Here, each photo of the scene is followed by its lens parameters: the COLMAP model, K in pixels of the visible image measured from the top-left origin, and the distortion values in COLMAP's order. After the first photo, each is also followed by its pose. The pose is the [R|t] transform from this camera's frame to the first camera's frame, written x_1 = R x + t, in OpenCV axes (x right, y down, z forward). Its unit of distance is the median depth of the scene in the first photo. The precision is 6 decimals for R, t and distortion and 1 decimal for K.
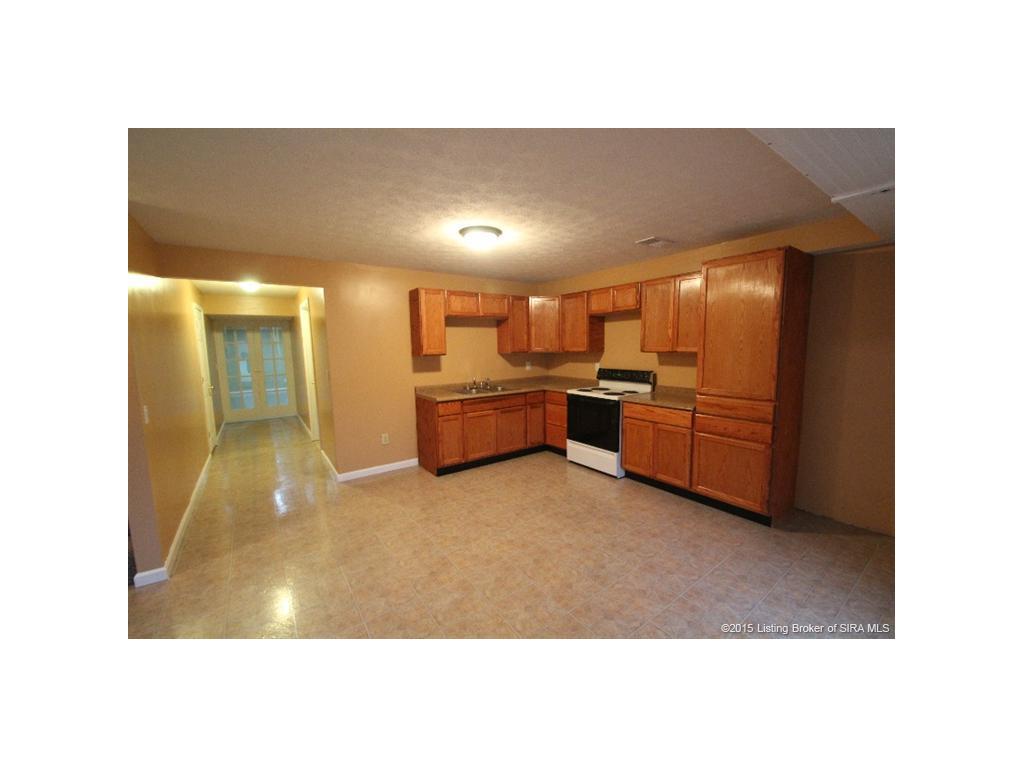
lens RADIAL K [[356.4, 0, 519.3], [0, 356.4, 386.1], [0, 0, 1]] dist [0.016506, -0.018526]
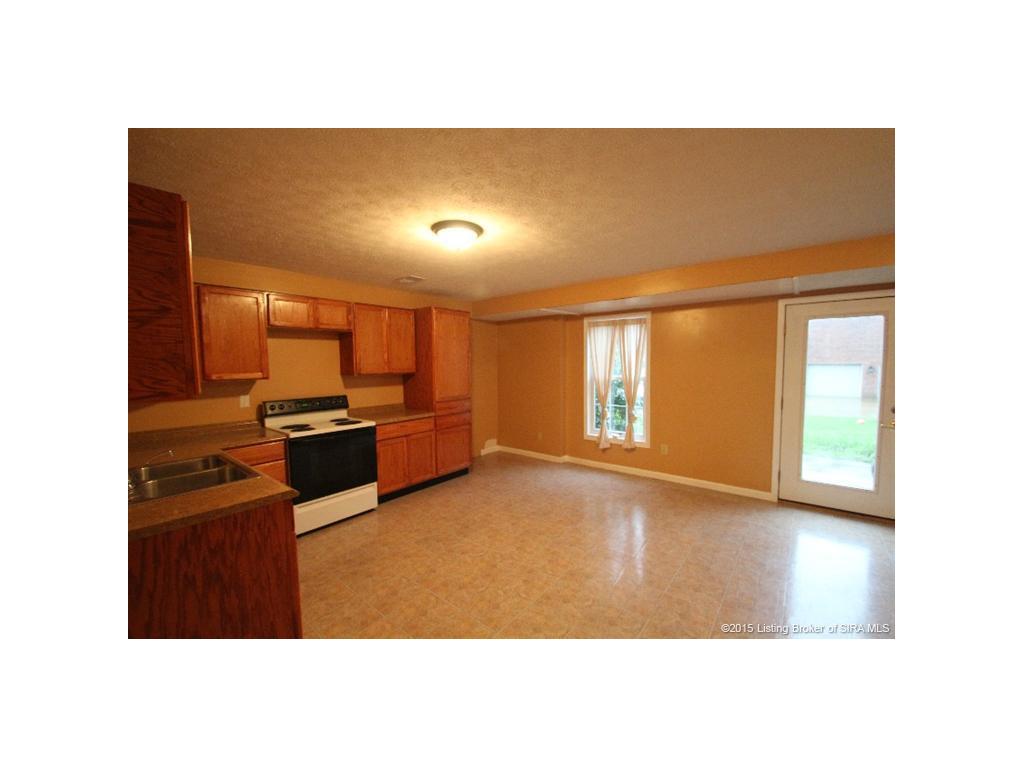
lens RADIAL K [[356.4, 0, 519.3], [0, 356.4, 386.1], [0, 0, 1]] dist [0.016506, -0.018526]
pose [[-0.260521, -0.045767, 0.964383, -0.706712], [0.125132, 0.988850, 0.080732, -0.088381], [-0.957325, 0.141707, -0.251889, 0.824085]]
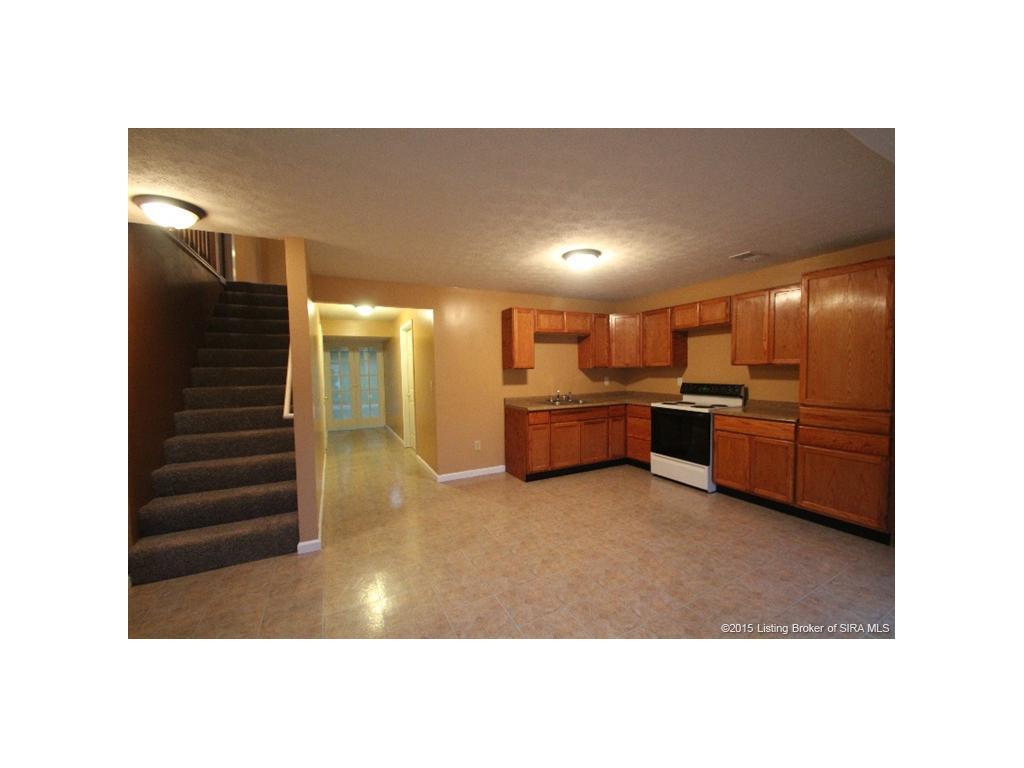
lens RADIAL K [[356.4, 0, 519.3], [0, 356.4, 386.1], [0, 0, 1]] dist [0.016506, -0.018526]
pose [[0.988583, 0.008867, -0.150415, -0.094494], [-0.018129, 0.998015, -0.060317, 0.033696], [0.149581, 0.062356, 0.986781, -0.070658]]
